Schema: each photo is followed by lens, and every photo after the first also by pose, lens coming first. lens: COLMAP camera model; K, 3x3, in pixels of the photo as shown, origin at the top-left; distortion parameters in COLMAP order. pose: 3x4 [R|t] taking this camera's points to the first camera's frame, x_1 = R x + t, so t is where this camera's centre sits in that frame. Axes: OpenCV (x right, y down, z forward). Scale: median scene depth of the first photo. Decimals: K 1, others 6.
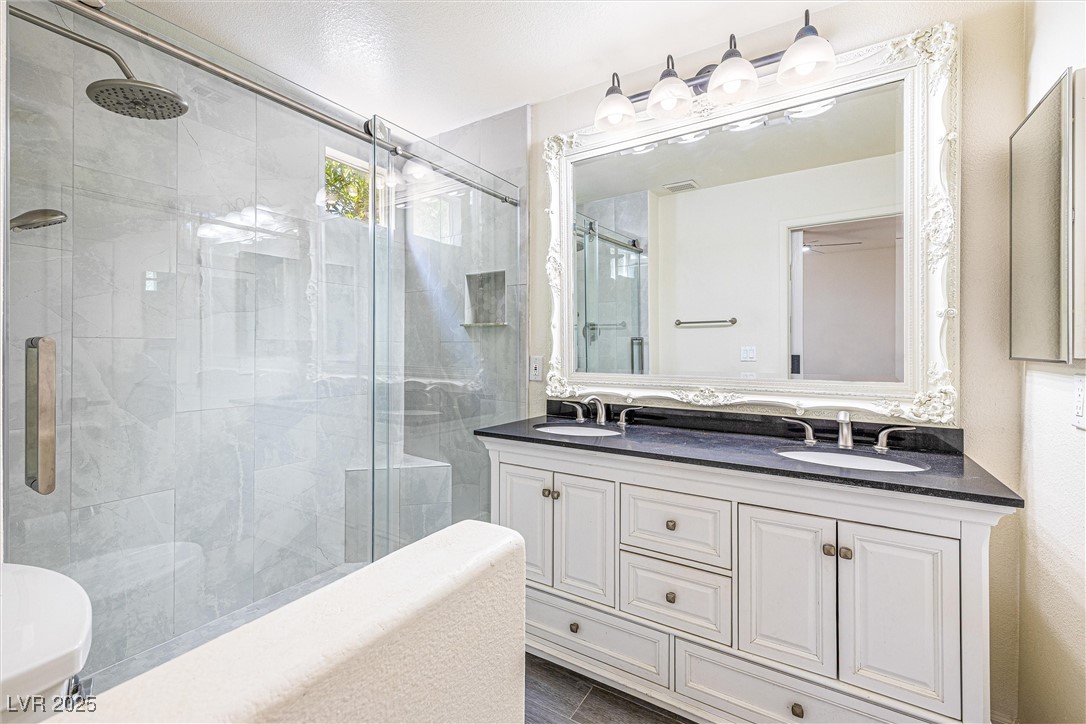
lens RADIAL K [[461.4, 0, 548.5], [0, 461.4, 344.9], [0, 0, 1]] dist [0.001978, -0.000898]
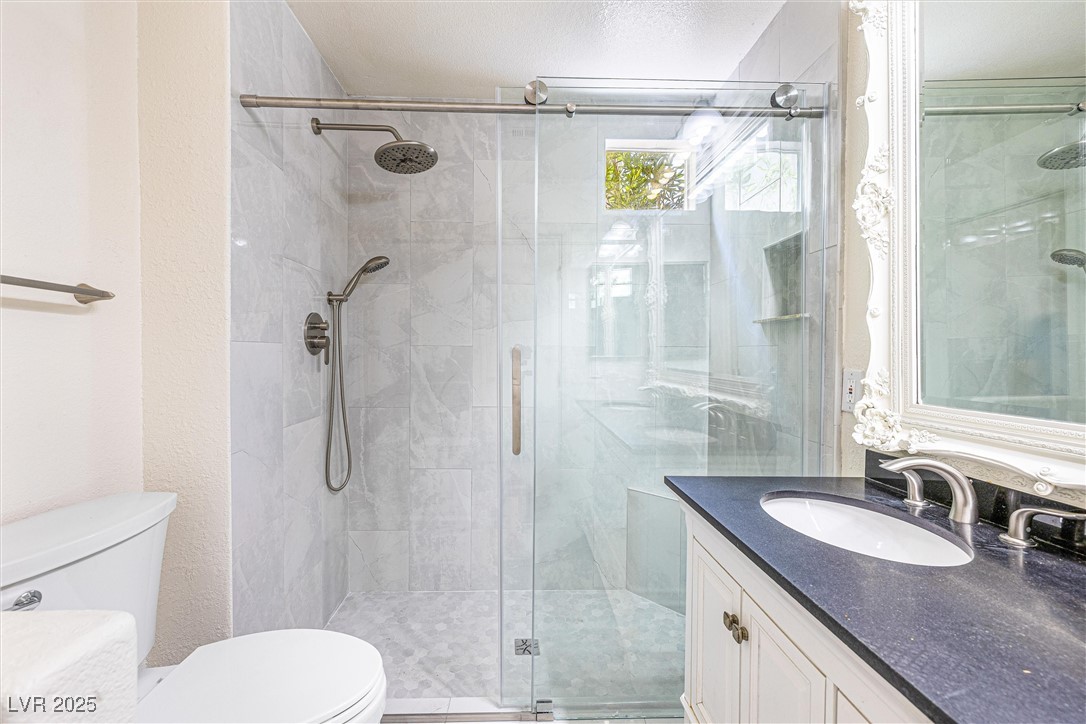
lens RADIAL K [[461.4, 0, 540.4], [0, 461.4, 358.5], [0, 0, 1]] dist [0.001978, -0.000898]
pose [[0.553760, 0.009785, -0.832619, 0.243537], [0.000942, 0.999923, 0.012377, 0.003915], [0.832676, -0.007639, 0.553708, 0.387366]]
